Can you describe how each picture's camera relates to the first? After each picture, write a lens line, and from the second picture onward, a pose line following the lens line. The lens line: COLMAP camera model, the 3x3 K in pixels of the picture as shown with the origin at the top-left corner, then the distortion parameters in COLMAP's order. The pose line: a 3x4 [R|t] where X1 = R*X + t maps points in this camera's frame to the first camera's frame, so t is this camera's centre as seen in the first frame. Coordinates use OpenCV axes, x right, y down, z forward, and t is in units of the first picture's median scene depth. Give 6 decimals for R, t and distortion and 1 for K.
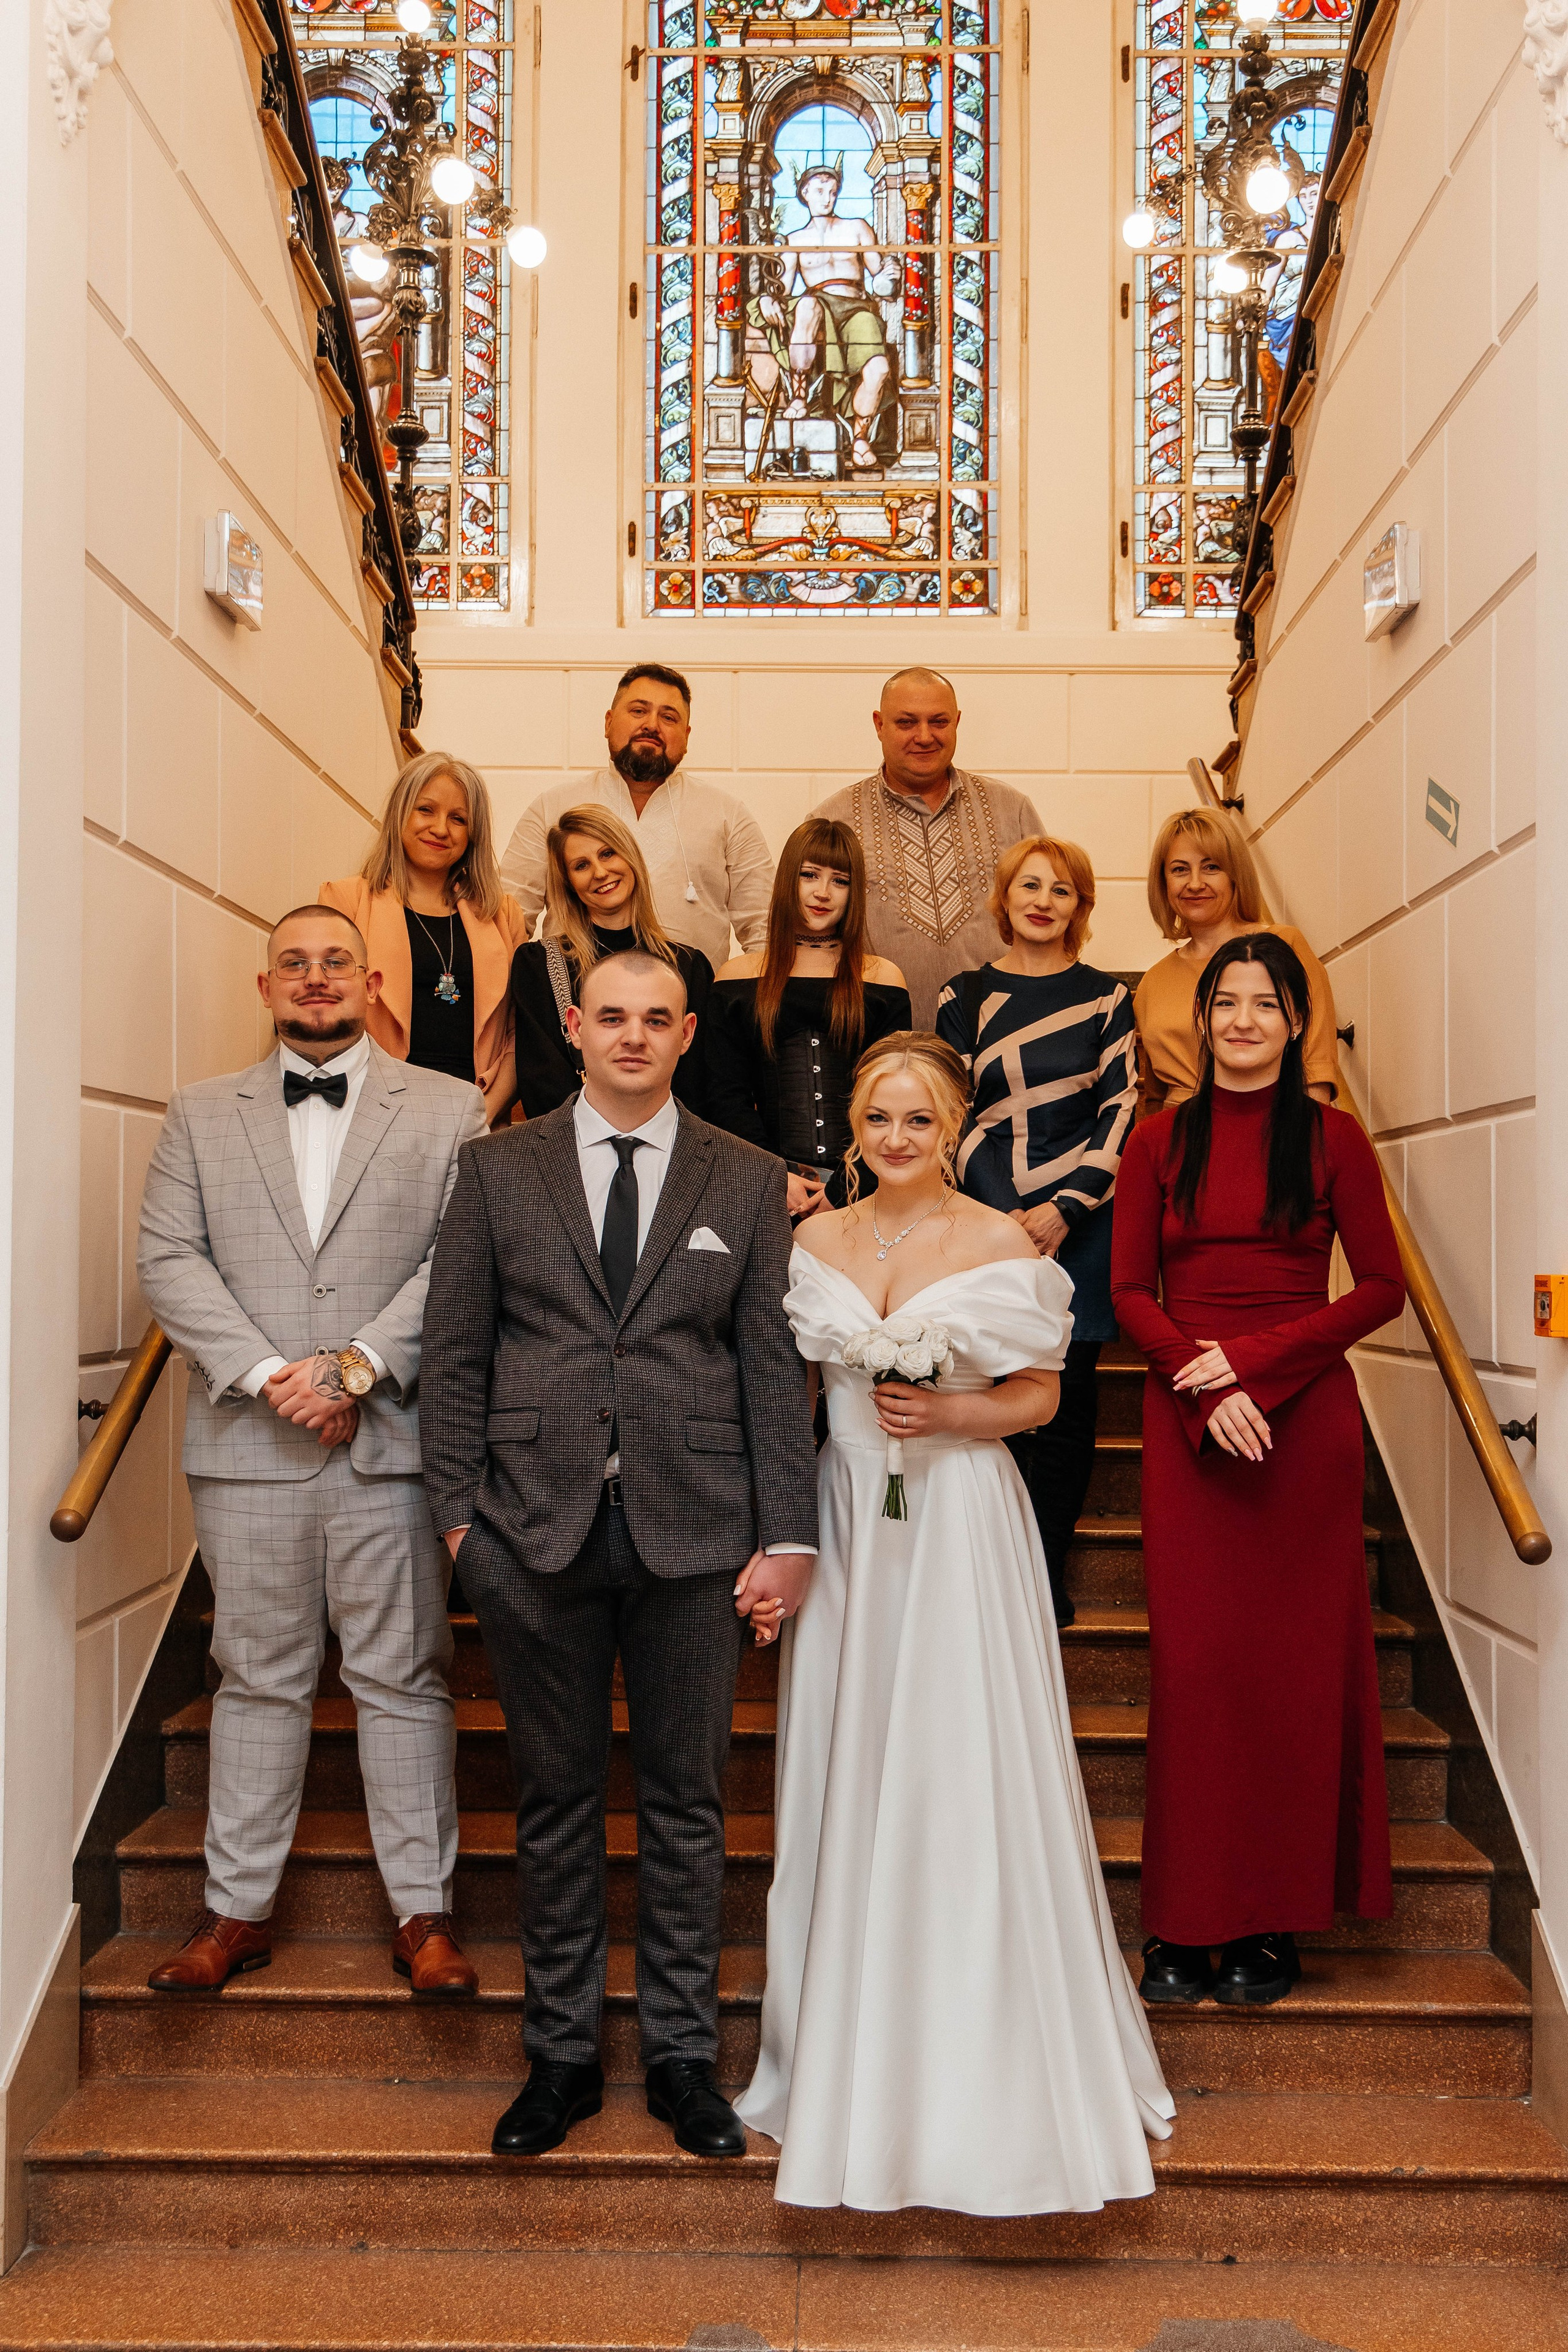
lens RADIAL K [[2831.5, 0, 817.8], [0, 2831.5, 1173.6], [0, 0, 1]] dist [0.017964, -0.017447]
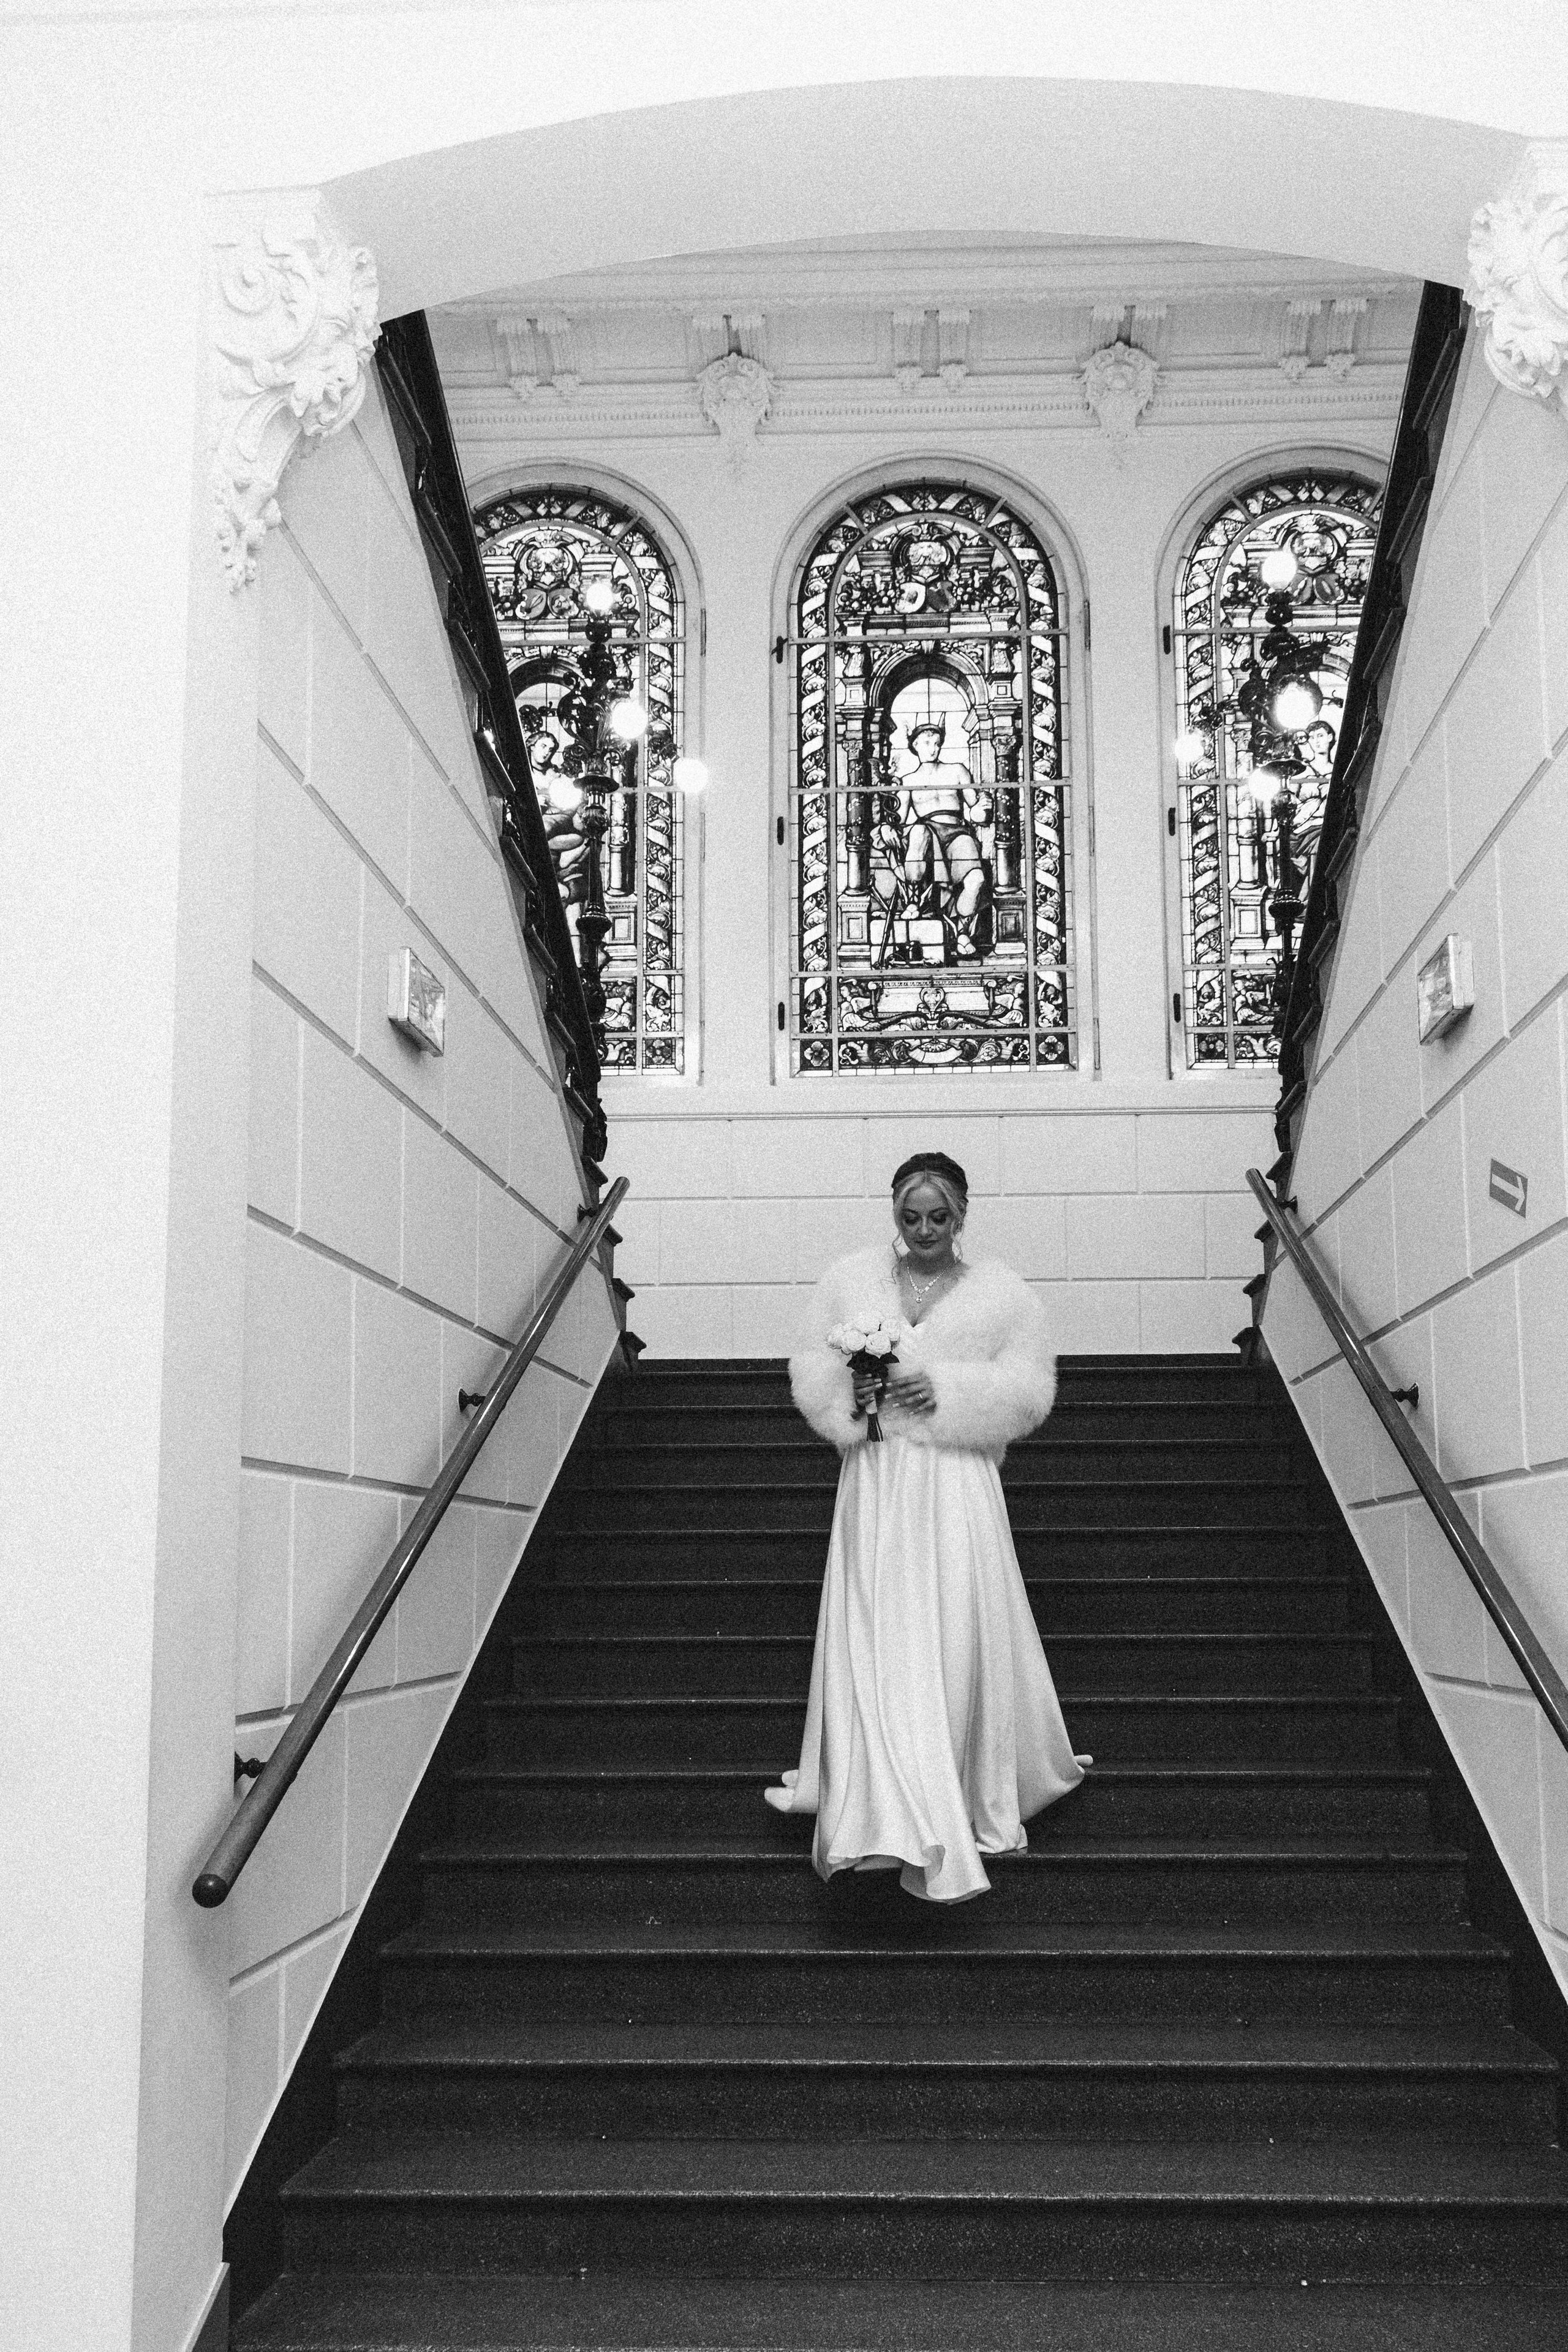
lens RADIAL K [[2079.4, 0, 875.6], [0, 2079.4, 1326.3], [0, 0, 1]] dist [0.003358, -0.012041]
pose [[0.999449, -0.017585, -0.028142, -0.000670], [0.014893, 0.995540, -0.093160, -0.001806], [0.029654, 0.092690, 0.995253, 0.101483]]
